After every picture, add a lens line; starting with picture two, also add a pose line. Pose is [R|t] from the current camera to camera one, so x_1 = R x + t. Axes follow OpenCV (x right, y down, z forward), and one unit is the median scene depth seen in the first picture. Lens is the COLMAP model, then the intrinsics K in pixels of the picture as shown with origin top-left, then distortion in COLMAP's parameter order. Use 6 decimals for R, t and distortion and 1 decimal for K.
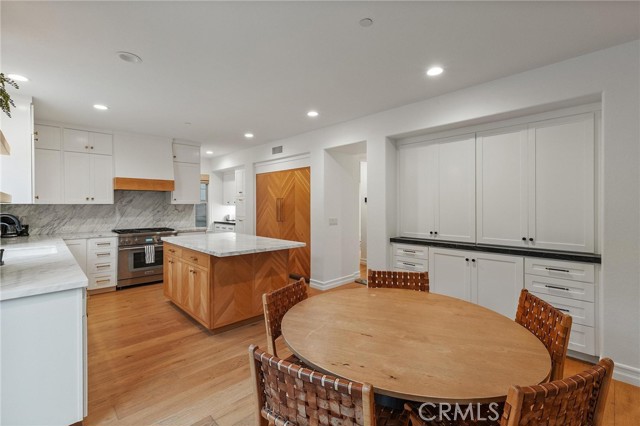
lens RADIAL K [[285.4, 0, 317.1], [0, 285.4, 208.0], [0, 0, 1]] dist [0.000890, 0.000320]
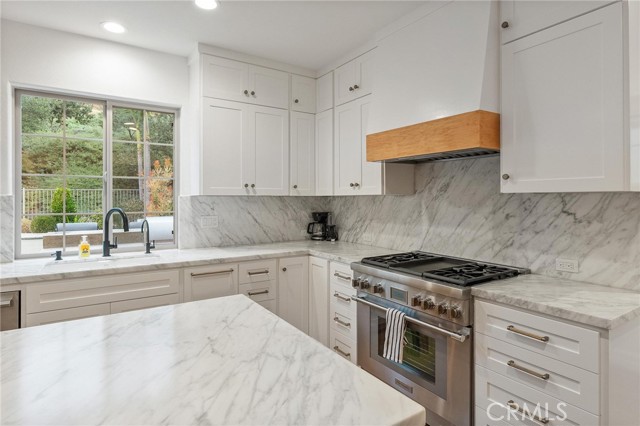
lens RADIAL K [[349.9, 0, 316.9], [0, 349.9, 196.4], [0, 0, 1]] dist [0.001497, -0.000569]
pose [[-0.182972, -0.003521, -0.983112, -0.140333], [-0.008511, 0.999962, -0.001997, -0.009267], [0.983081, 0.008002, -0.182995, 0.994317]]
